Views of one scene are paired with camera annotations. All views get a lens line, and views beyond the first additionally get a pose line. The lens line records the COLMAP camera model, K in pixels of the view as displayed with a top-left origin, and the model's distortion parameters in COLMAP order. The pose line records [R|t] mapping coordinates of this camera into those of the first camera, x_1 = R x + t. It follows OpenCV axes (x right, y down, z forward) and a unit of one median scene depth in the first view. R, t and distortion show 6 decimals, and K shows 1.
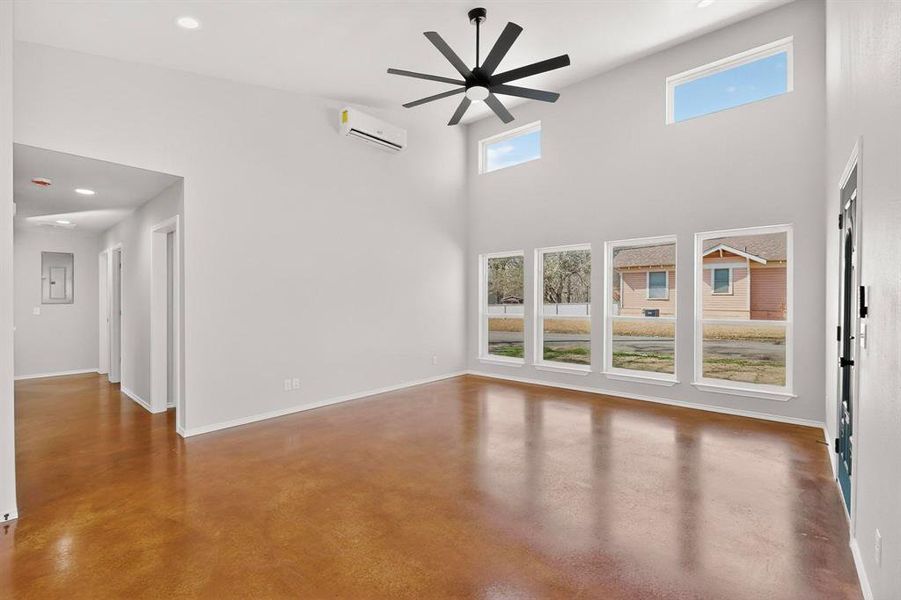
lens RADIAL K [[390.8, 0, 452.1], [0, 390.8, 293.4], [0, 0, 1]] dist [-0.008390, 0.002091]
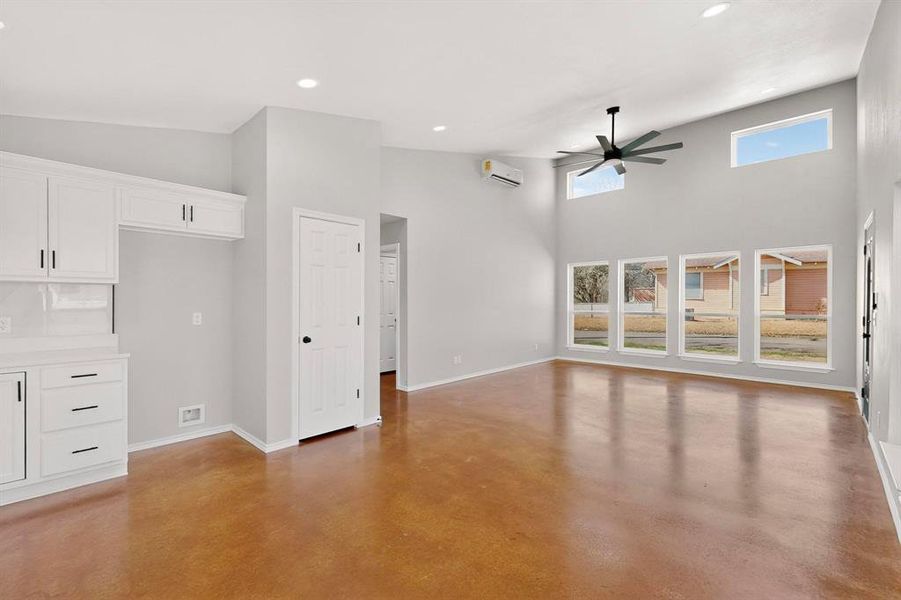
lens RADIAL K [[390.8, 0, 448.1], [0, 390.8, 293.7], [0, 0, 1]] dist [-0.008390, 0.002091]
pose [[0.998594, -0.001206, -0.052994, -0.309714], [0.001278, 0.999998, 0.001330, -0.006228], [0.052992, -0.001396, 0.998594, -0.338840]]
